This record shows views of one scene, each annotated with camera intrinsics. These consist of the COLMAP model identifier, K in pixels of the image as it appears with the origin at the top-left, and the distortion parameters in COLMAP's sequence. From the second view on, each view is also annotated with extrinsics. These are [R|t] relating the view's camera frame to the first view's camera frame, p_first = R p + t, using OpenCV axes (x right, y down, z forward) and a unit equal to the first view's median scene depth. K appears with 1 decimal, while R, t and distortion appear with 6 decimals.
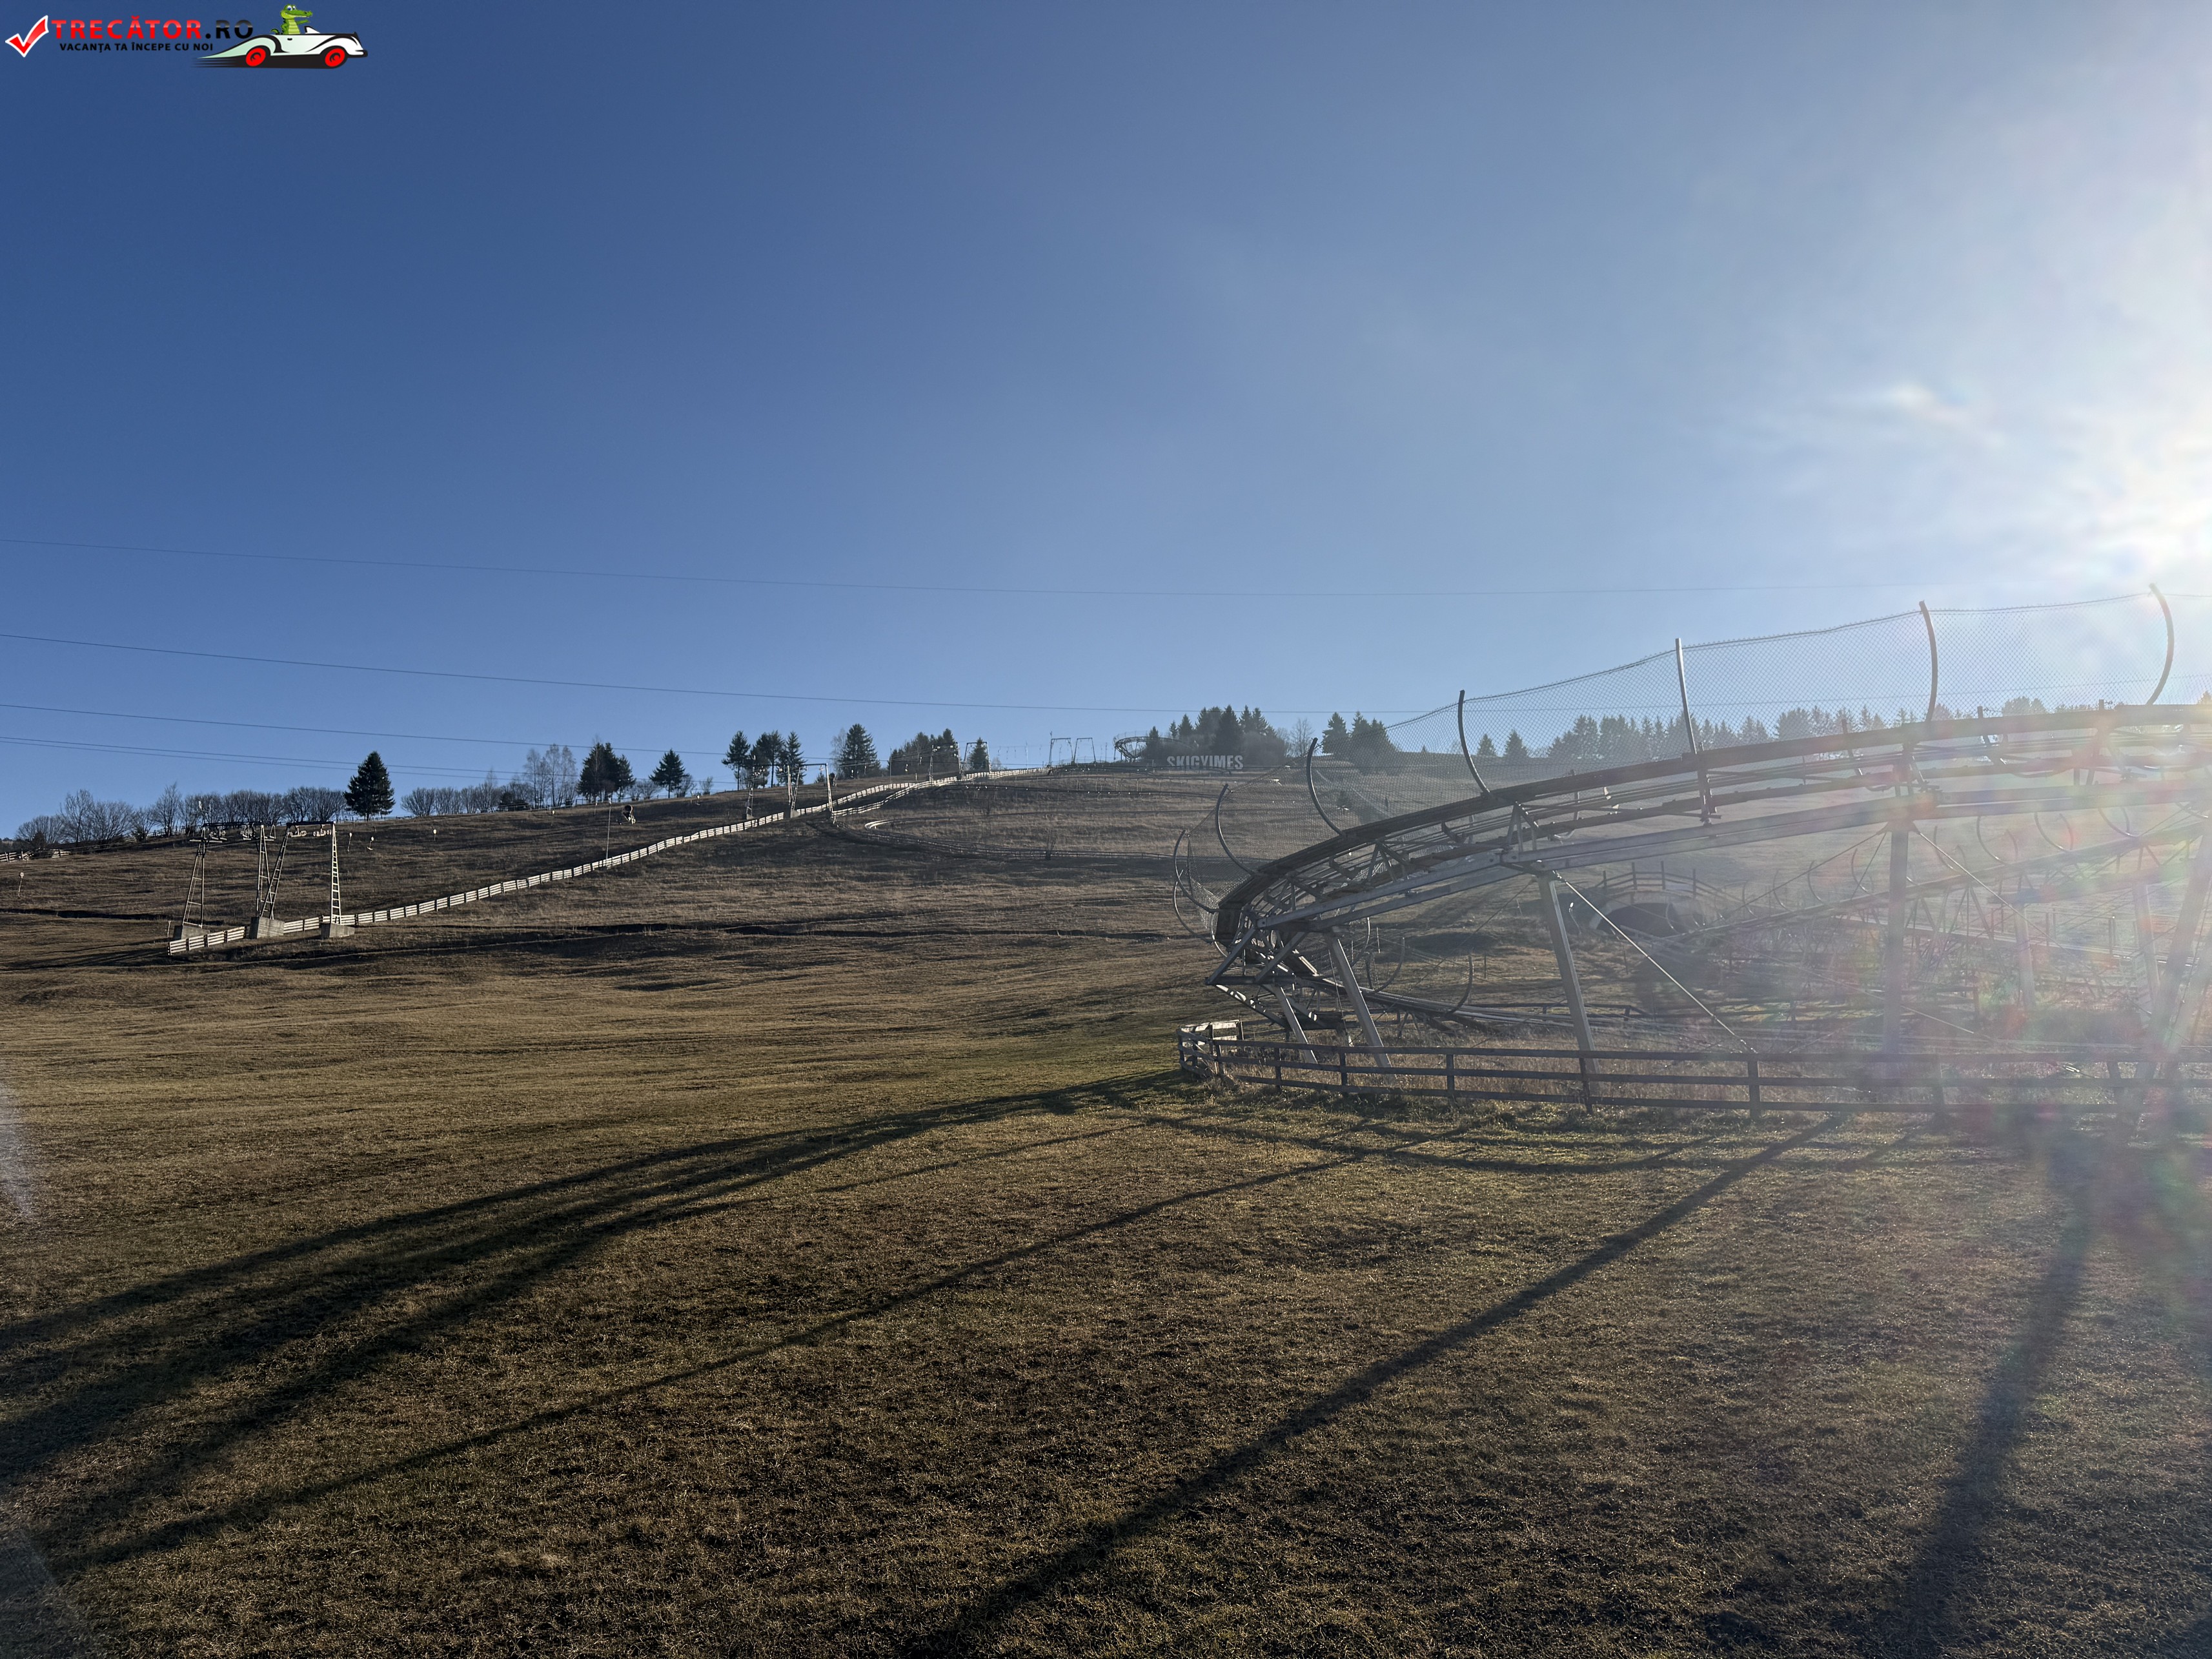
lens RADIAL K [[1543.8, 0, 1102.4], [0, 1543.8, 816.8], [0, 0, 1]] dist [0.090179, -0.125030]
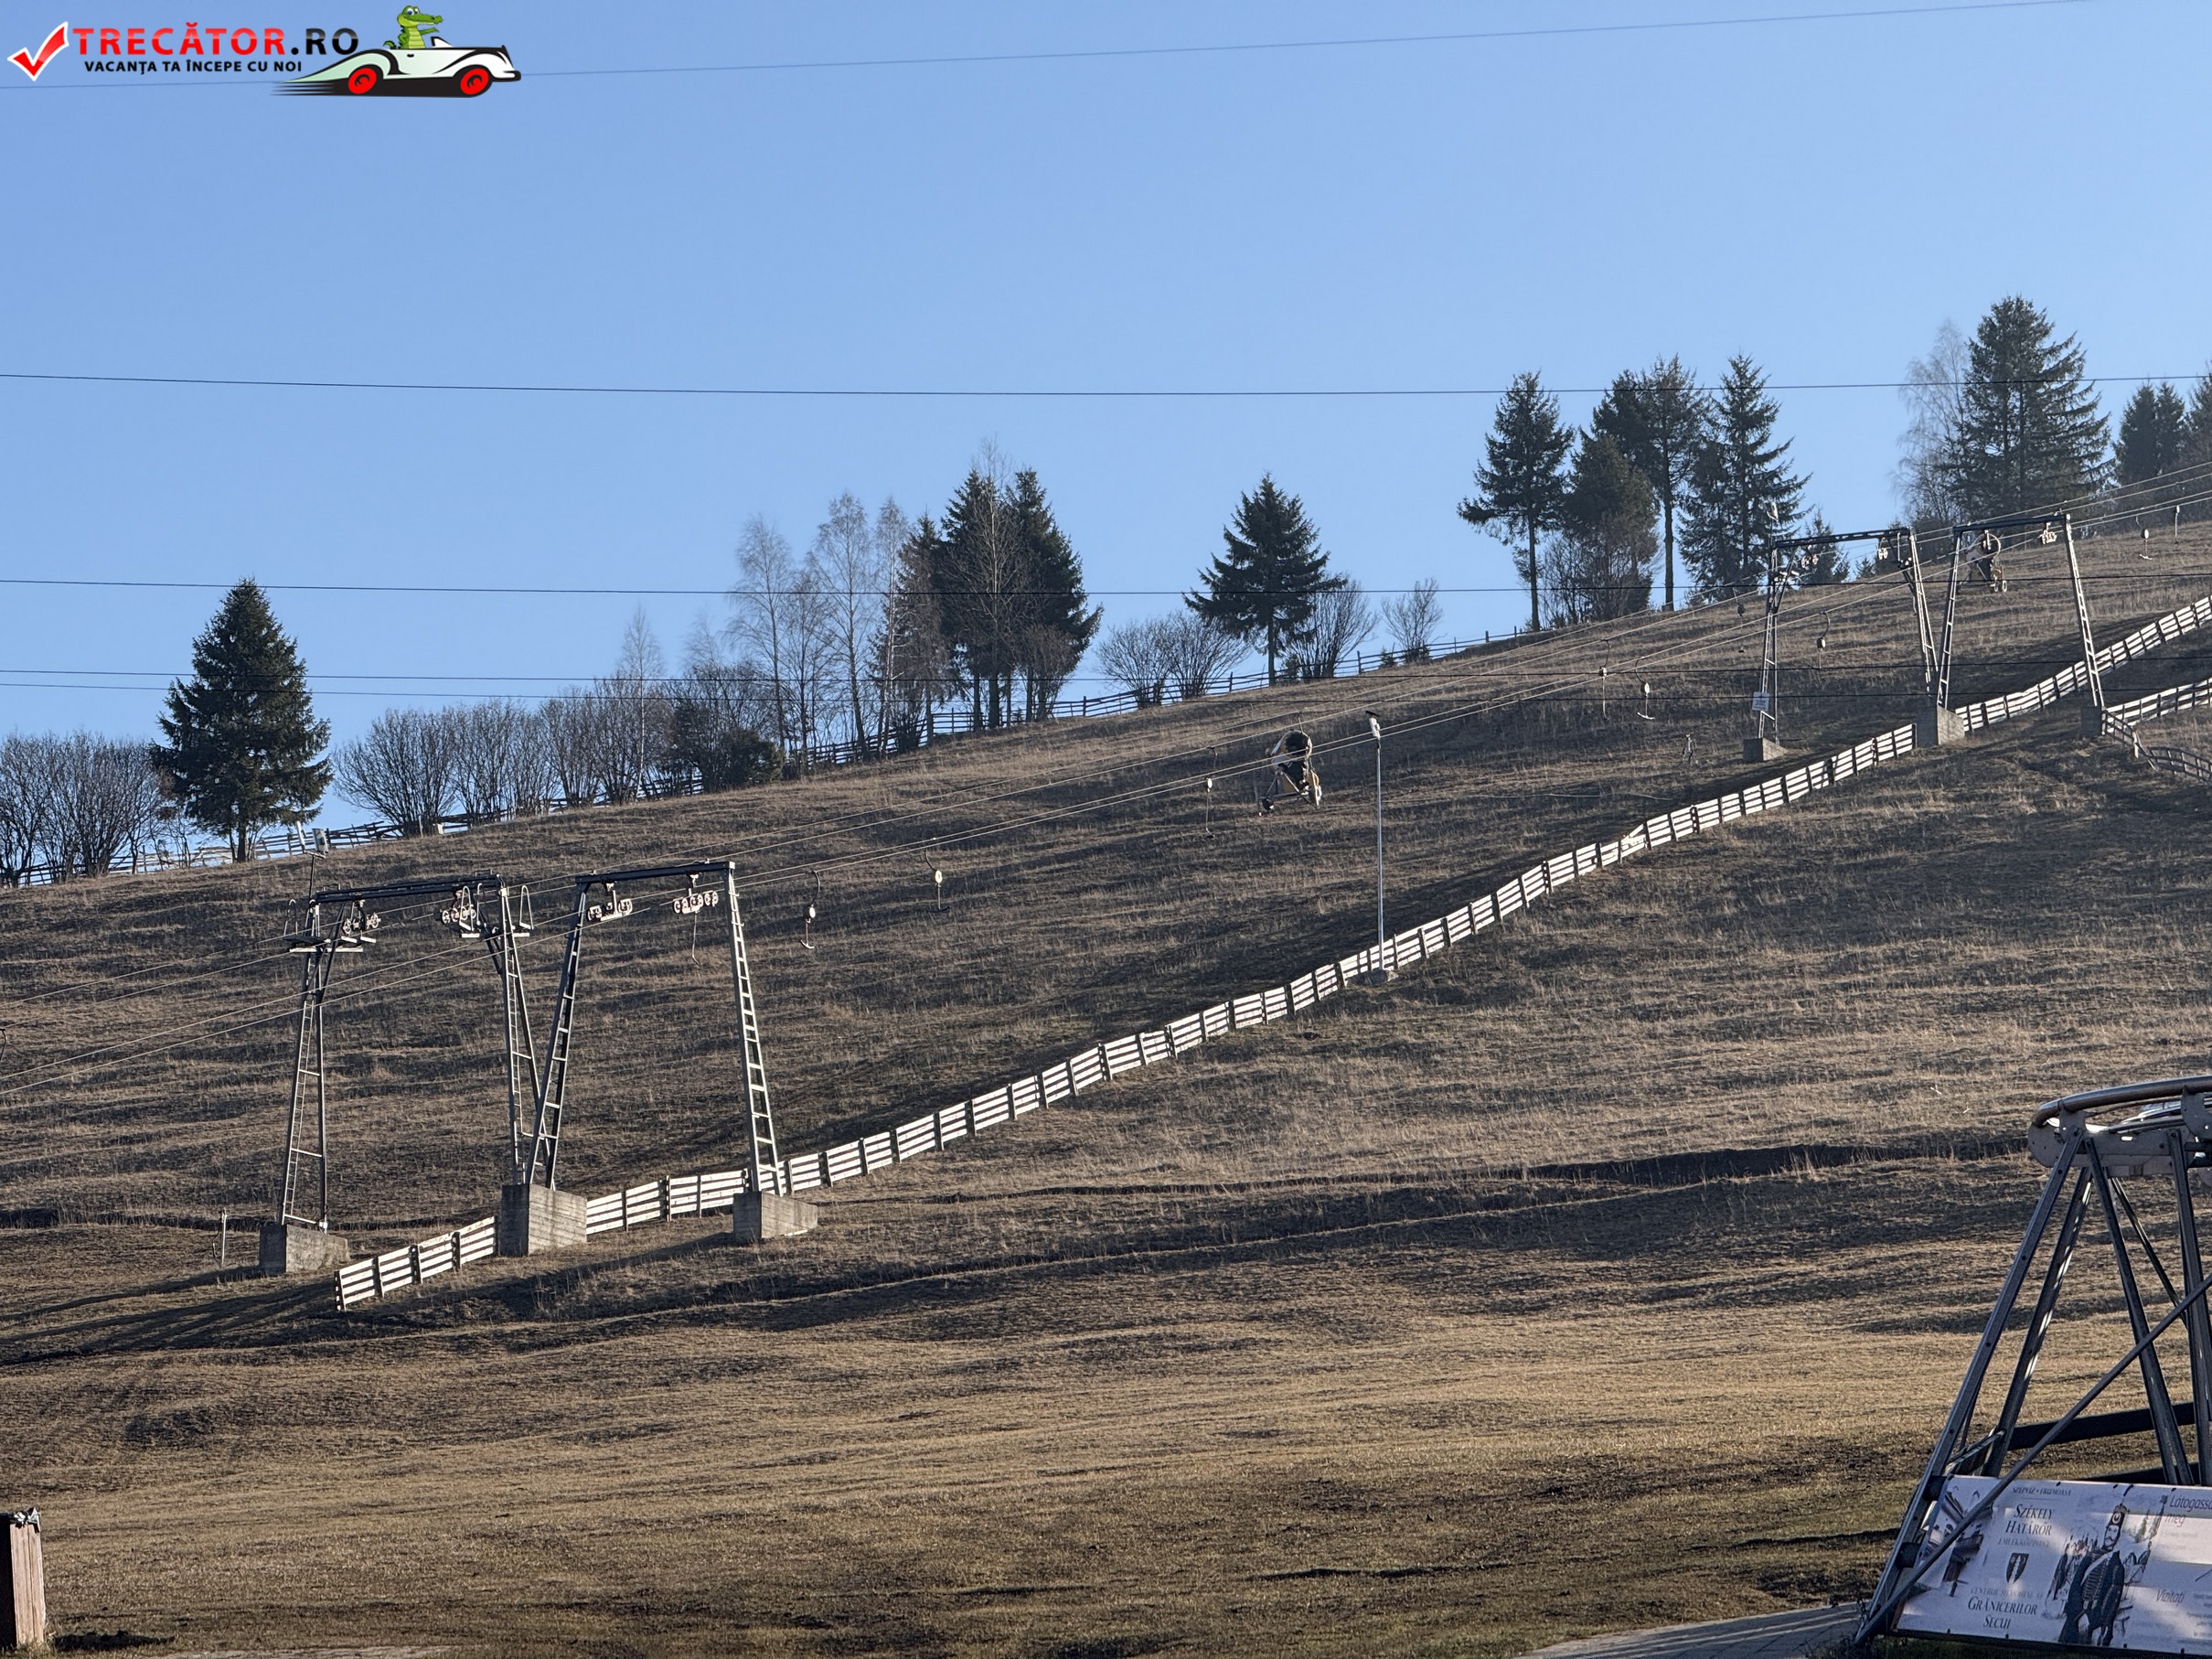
lens RADIAL K [[7749.3, 0, 1104.6], [0, 7749.3, 833.8], [0, 0, 1]] dist [0.215967, 1.227395]
pose [[0.968249, -0.058968, -0.242933, -0.030360], [0.064104, 0.997855, 0.013285, -0.011481], [0.241628, -0.028436, 0.969952, -0.283863]]
